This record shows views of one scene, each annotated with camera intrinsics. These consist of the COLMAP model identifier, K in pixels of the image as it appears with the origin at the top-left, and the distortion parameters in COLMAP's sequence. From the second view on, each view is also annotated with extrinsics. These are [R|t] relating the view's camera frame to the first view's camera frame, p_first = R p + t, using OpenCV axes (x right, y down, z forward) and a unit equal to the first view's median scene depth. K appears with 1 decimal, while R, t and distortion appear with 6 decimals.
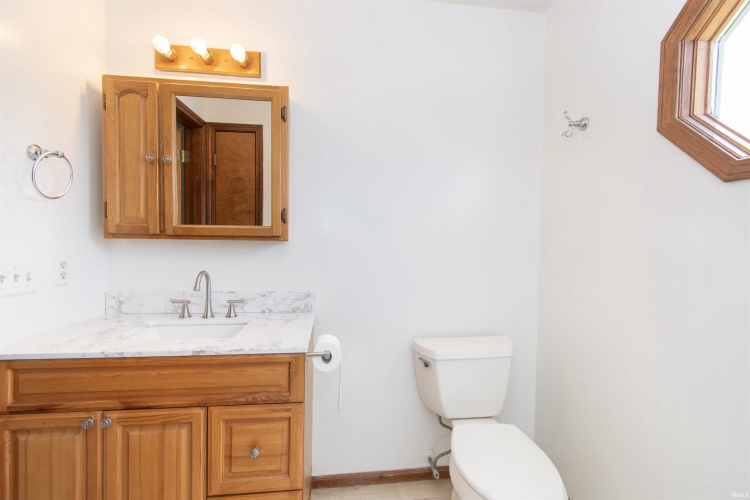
lens RADIAL K [[337.0, 0, 373.8], [0, 337.0, 249.8], [0, 0, 1]] dist [-0.003900, -0.000915]
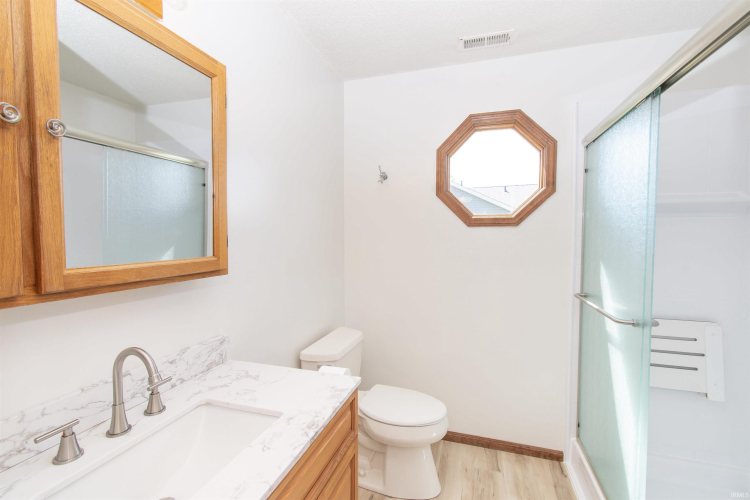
lens RADIAL K [[337.0, 0, 373.9], [0, 337.0, 249.9], [0, 0, 1]] dist [-0.003900, -0.000915]
pose [[0.402421, -0.055711, 0.913758, -0.753043], [0.034203, 0.998365, 0.045807, -0.096596], [-0.914816, 0.012819, 0.403668, 0.375759]]
